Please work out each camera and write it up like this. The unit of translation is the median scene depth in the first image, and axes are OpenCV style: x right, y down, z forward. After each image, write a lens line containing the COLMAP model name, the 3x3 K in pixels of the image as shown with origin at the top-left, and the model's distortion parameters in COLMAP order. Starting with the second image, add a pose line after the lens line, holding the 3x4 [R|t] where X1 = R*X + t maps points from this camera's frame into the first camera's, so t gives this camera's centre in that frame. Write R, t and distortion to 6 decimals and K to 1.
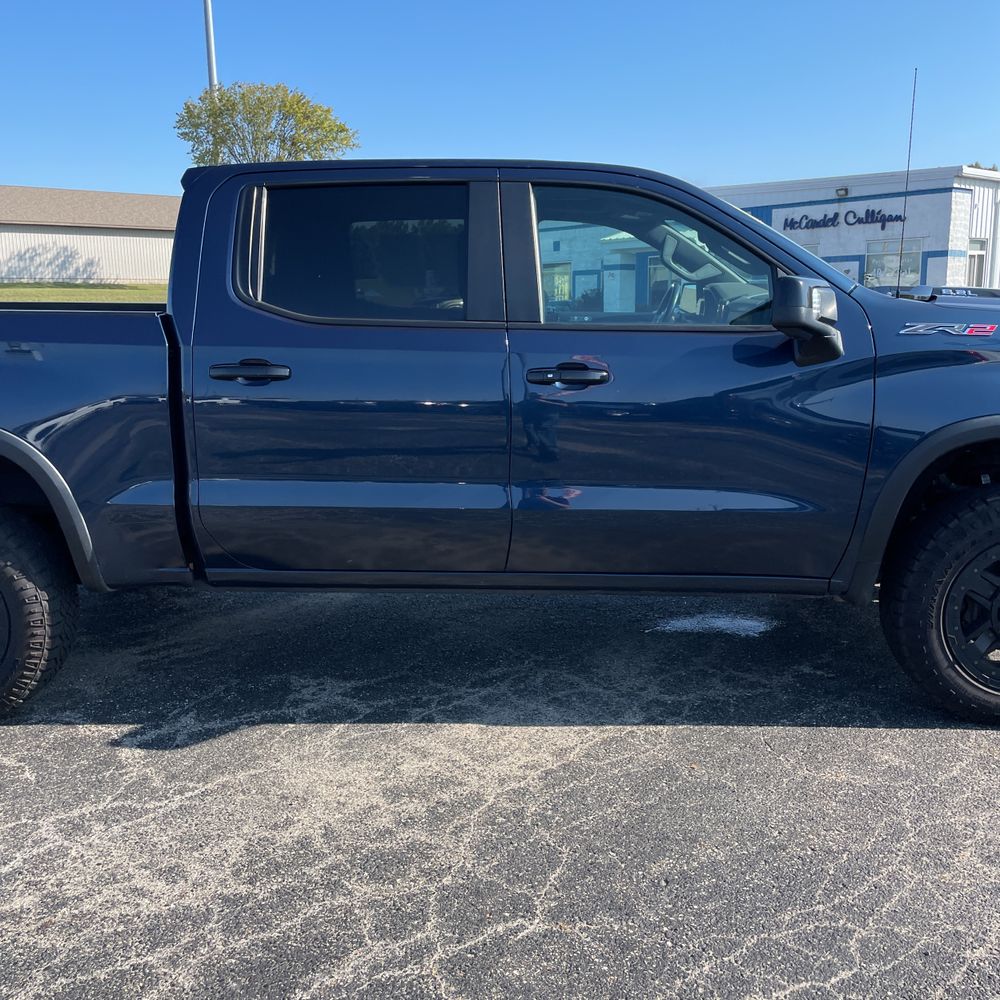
lens RADIAL K [[1016.6, 0, 483.5], [0, 1016.6, 512.2], [0, 0, 1]] dist [0.032866, 0.000000]
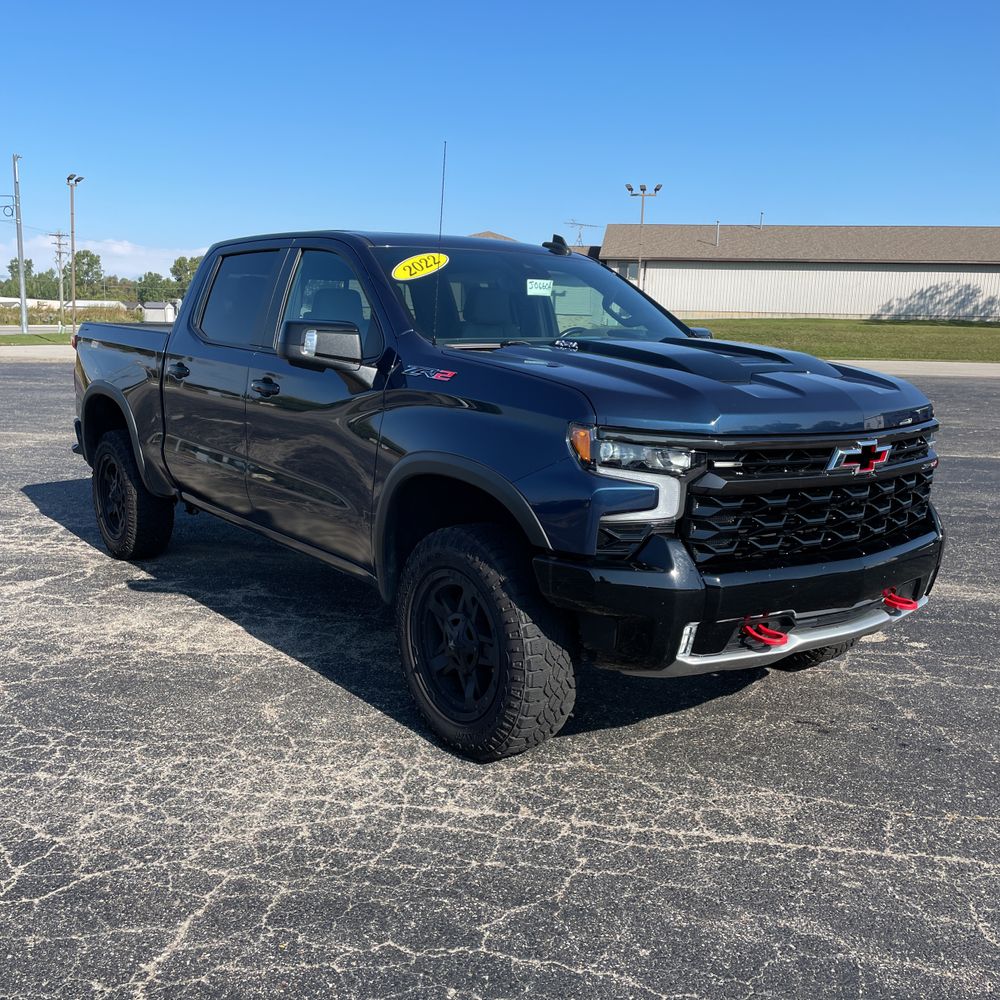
lens RADIAL K [[1016.6, 0, 485.5], [0, 1016.6, 501.7], [0, 0, 1]] dist [0.032866, 0.000000]
pose [[0.630054, 0.157870, -0.760335, 1.835083], [-0.190719, 0.980587, 0.045562, -0.094654], [0.752767, 0.116304, 0.647931, 0.230347]]
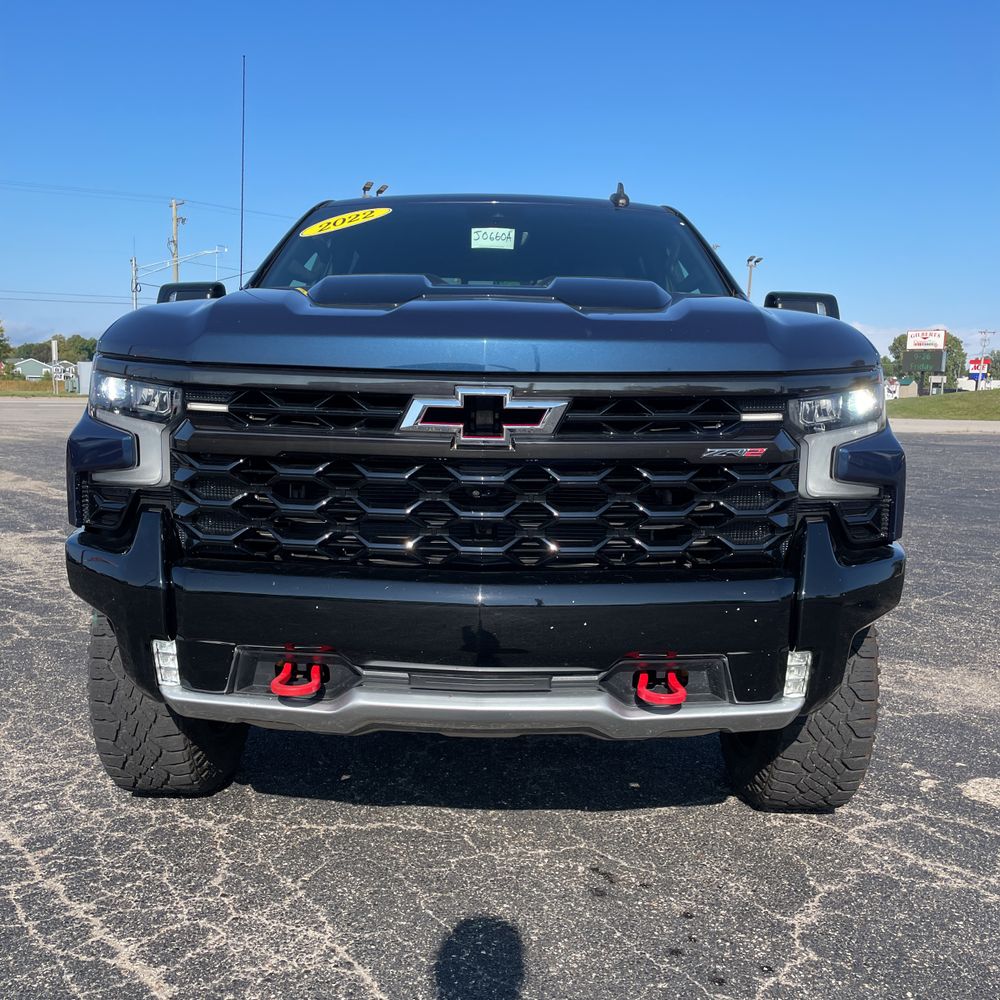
lens RADIAL K [[1016.6, 0, 490.6], [0, 1016.6, 509.0], [0, 0, 1]] dist [0.032866, 0.000000]
pose [[0.016725, 0.128110, -0.991619, 1.945627], [-0.226070, 0.966559, 0.121059, -0.251546], [0.973968, 0.222150, 0.045128, 1.867595]]
